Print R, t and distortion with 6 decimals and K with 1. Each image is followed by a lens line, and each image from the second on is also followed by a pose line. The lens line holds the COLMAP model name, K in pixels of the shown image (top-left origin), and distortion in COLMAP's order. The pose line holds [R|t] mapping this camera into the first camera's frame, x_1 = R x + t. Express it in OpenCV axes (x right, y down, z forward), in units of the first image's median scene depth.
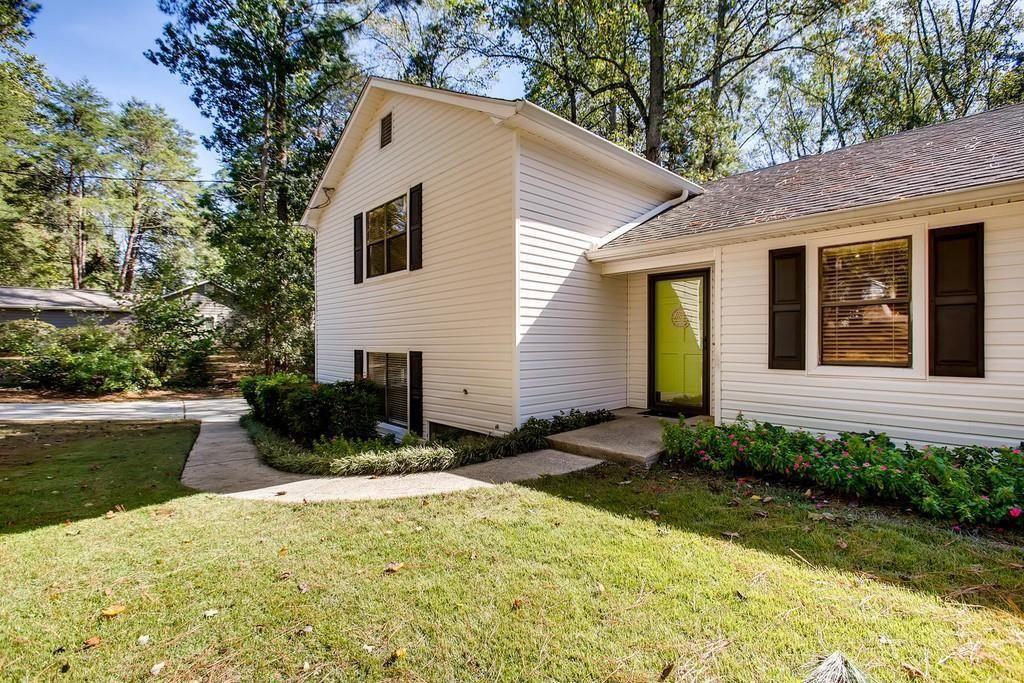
lens RADIAL K [[461.0, 0, 521.7], [0, 461.0, 337.7], [0, 0, 1]] dist [0.000705, 0.001127]
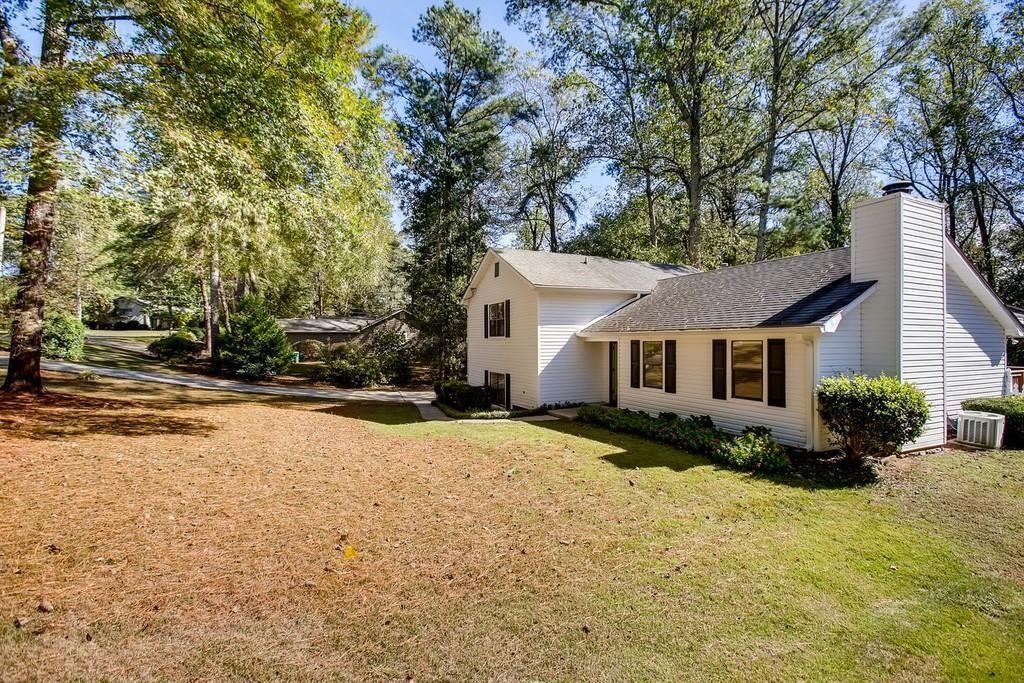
lens RADIAL K [[453.6, 0, 512.0], [0, 453.6, 341.5], [0, 0, 1]] dist [-0.001128, -0.000175]
pose [[0.946011, -0.000237, -0.324133, 0.525446], [0.002747, 0.999970, 0.007286, -0.147624], [0.324122, -0.007783, 0.945983, -1.121647]]
